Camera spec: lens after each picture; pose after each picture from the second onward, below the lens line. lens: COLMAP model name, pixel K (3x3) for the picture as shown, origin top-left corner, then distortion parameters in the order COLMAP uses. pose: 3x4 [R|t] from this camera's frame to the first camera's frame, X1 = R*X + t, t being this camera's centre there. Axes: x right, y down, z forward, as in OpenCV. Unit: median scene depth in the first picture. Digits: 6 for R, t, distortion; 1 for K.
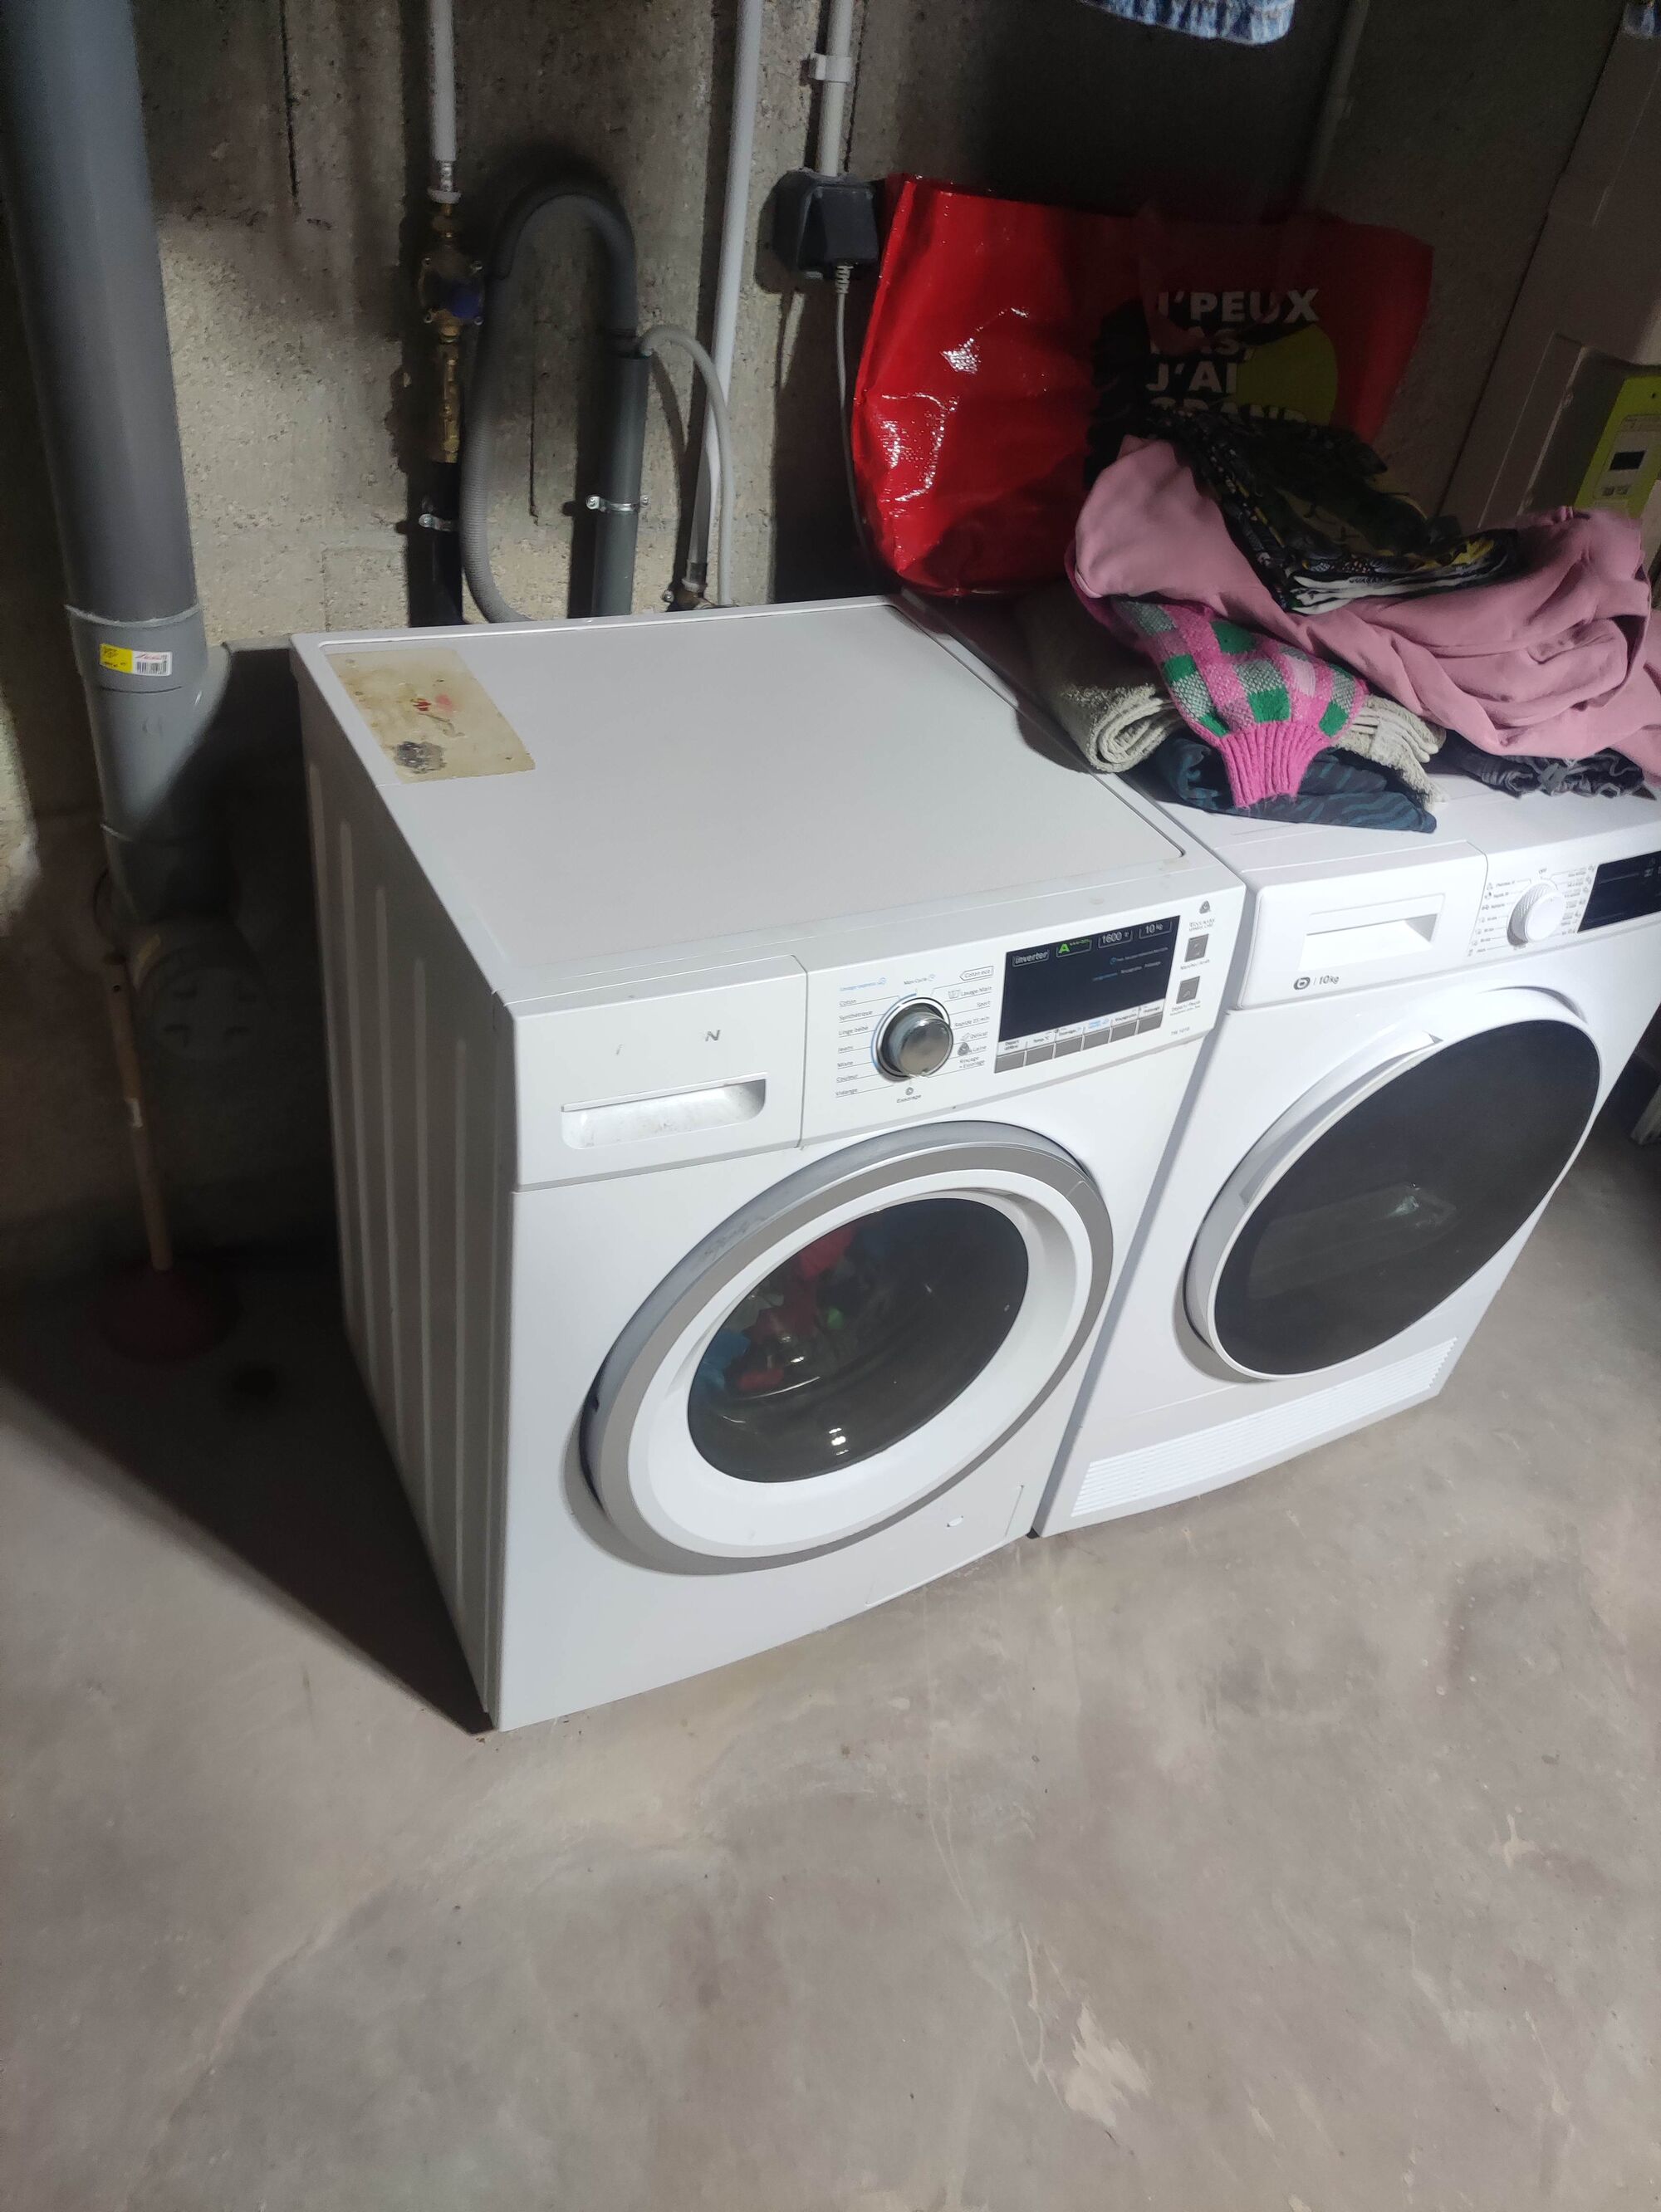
lens RADIAL K [[1658.7, 0, 838.6], [0, 1658.7, 1119.0], [0, 0, 1]] dist [0.044541, -0.034433]
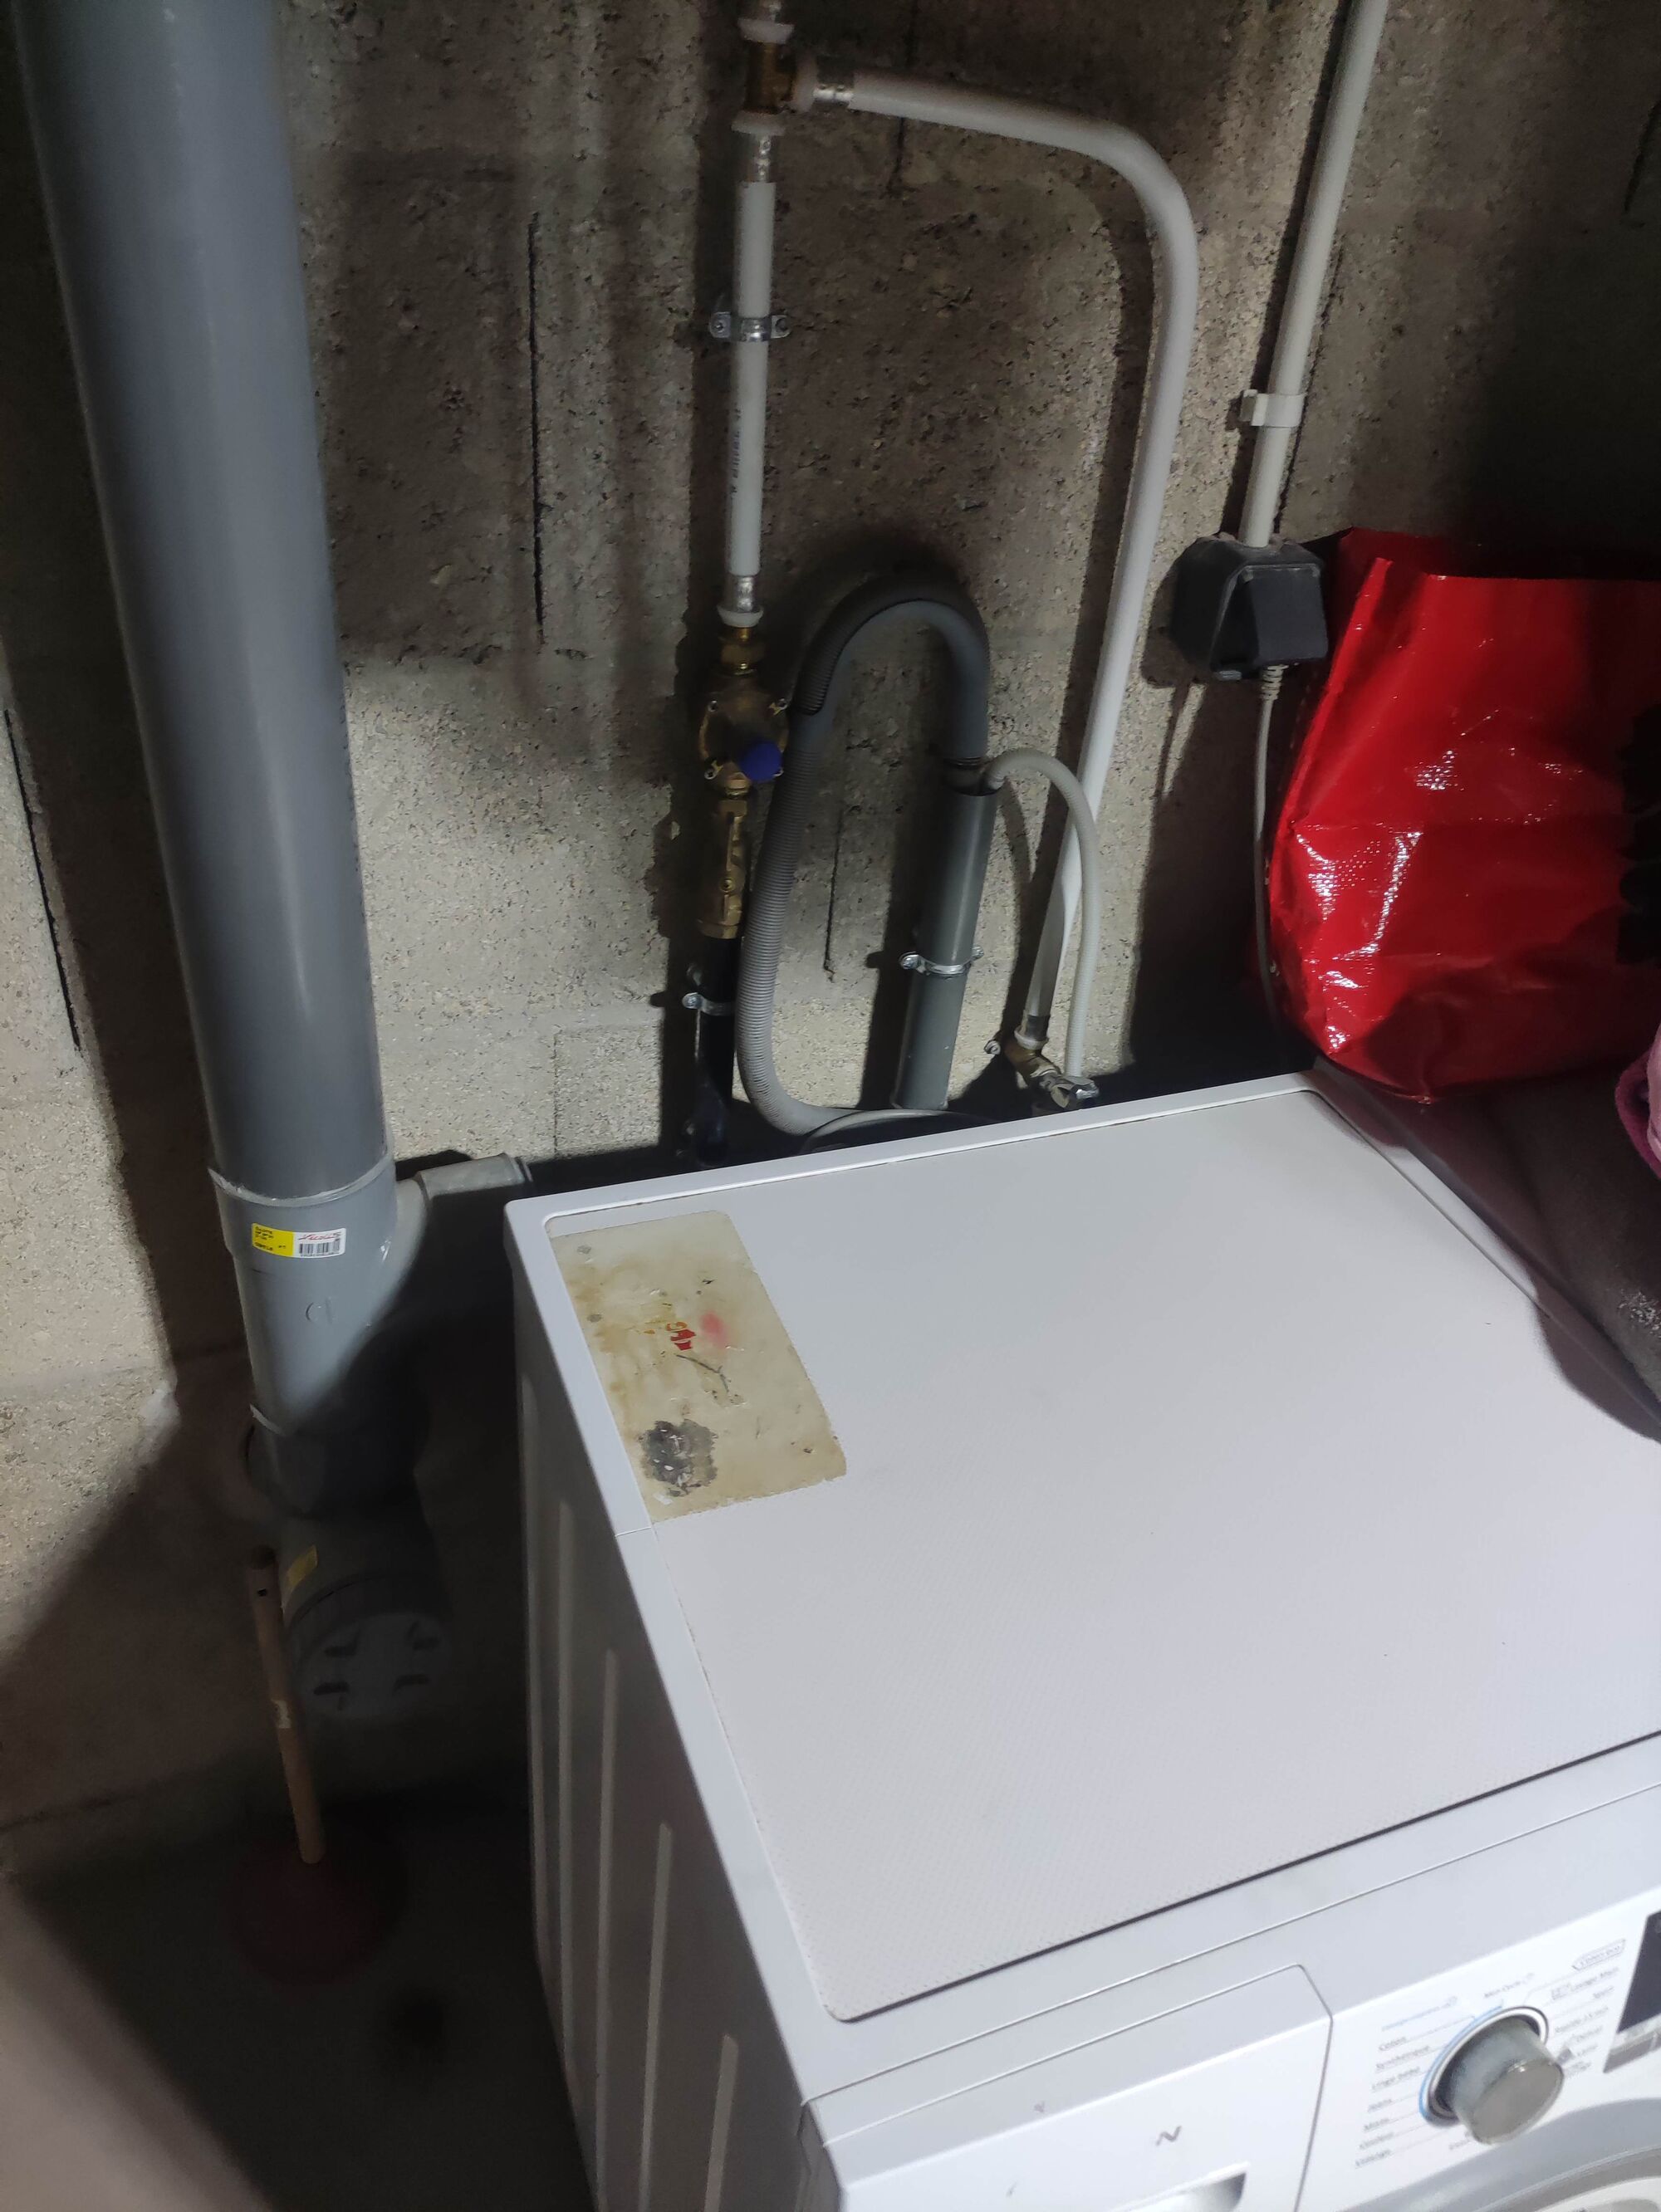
lens RADIAL K [[1658.7, 0, 835.2], [0, 1658.7, 1117.6], [0, 0, 1]] dist [0.044541, -0.034433]
pose [[0.992558, 0.023105, -0.119562, -0.095945], [-0.031002, 0.997428, -0.064617, -0.267736], [0.117762, 0.067842, 0.990722, 0.285598]]
